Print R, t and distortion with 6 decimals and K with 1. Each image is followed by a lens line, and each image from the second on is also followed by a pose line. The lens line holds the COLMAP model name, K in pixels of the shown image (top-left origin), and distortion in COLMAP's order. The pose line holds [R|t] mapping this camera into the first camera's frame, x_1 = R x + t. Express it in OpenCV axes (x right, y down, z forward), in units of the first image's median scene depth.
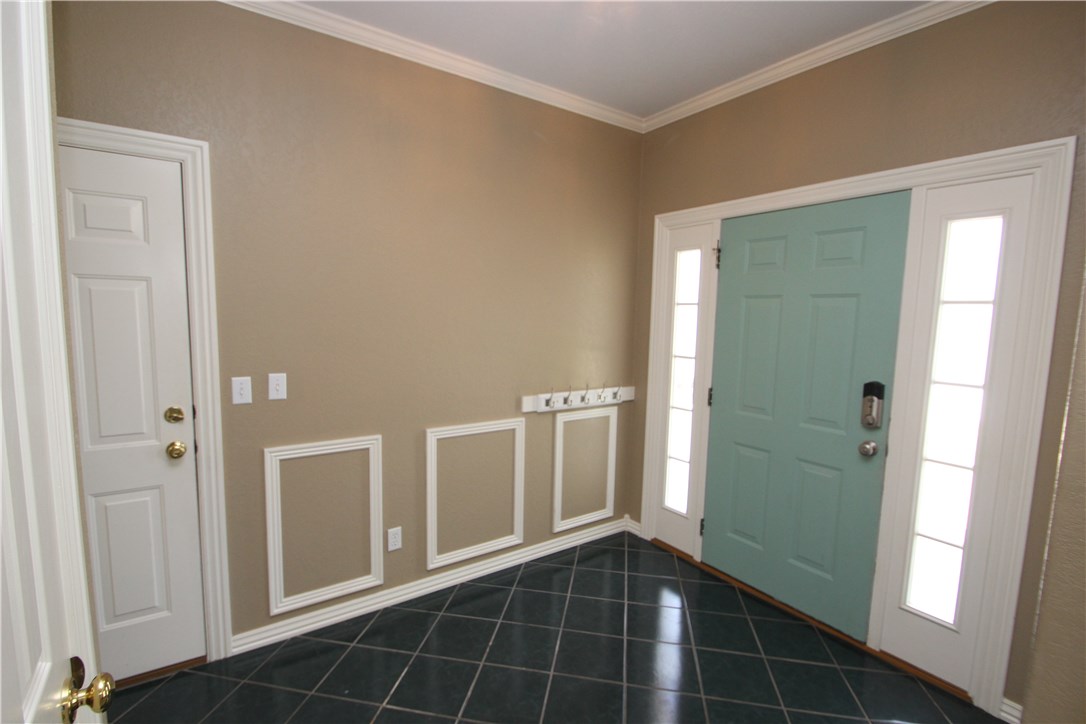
lens RADIAL K [[500.9, 0, 542.1], [0, 500.9, 362.4], [0, 0, 1]] dist [-0.002222, -0.000084]
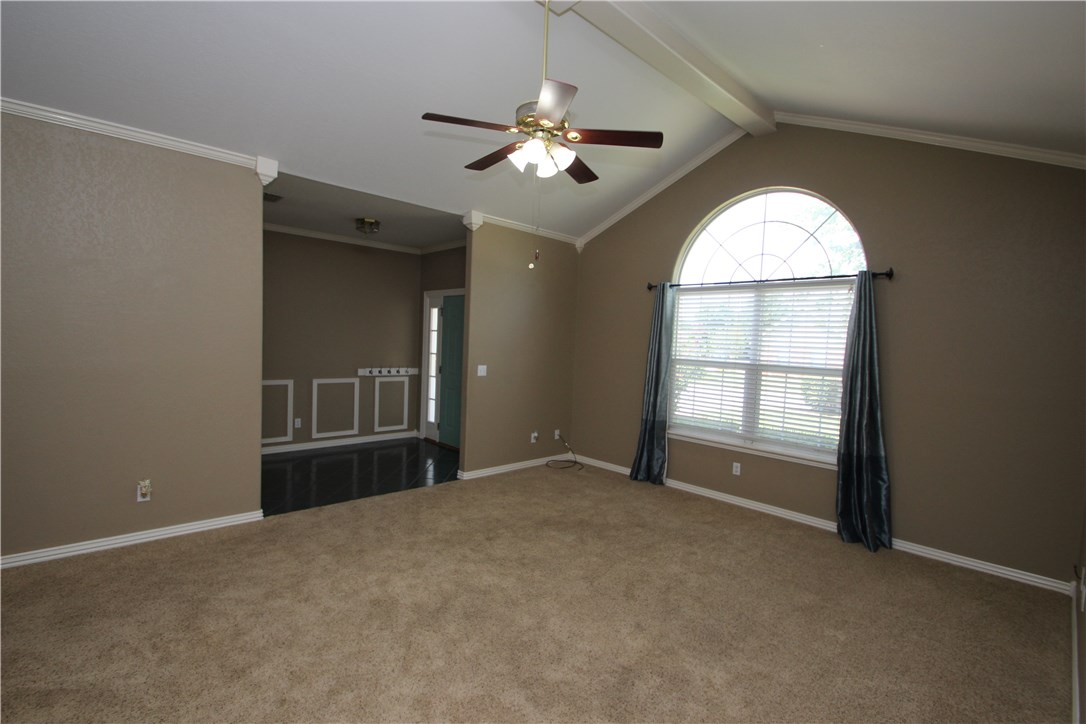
lens RADIAL K [[500.9, 0, 544.6], [0, 500.9, 354.1], [0, 0, 1]] dist [-0.002222, -0.000084]
pose [[0.987339, 0.008614, 0.158393, 0.433186], [0.001070, 0.998140, -0.060956, 0.136786], [-0.158623, 0.060354, 0.985493, -1.388369]]
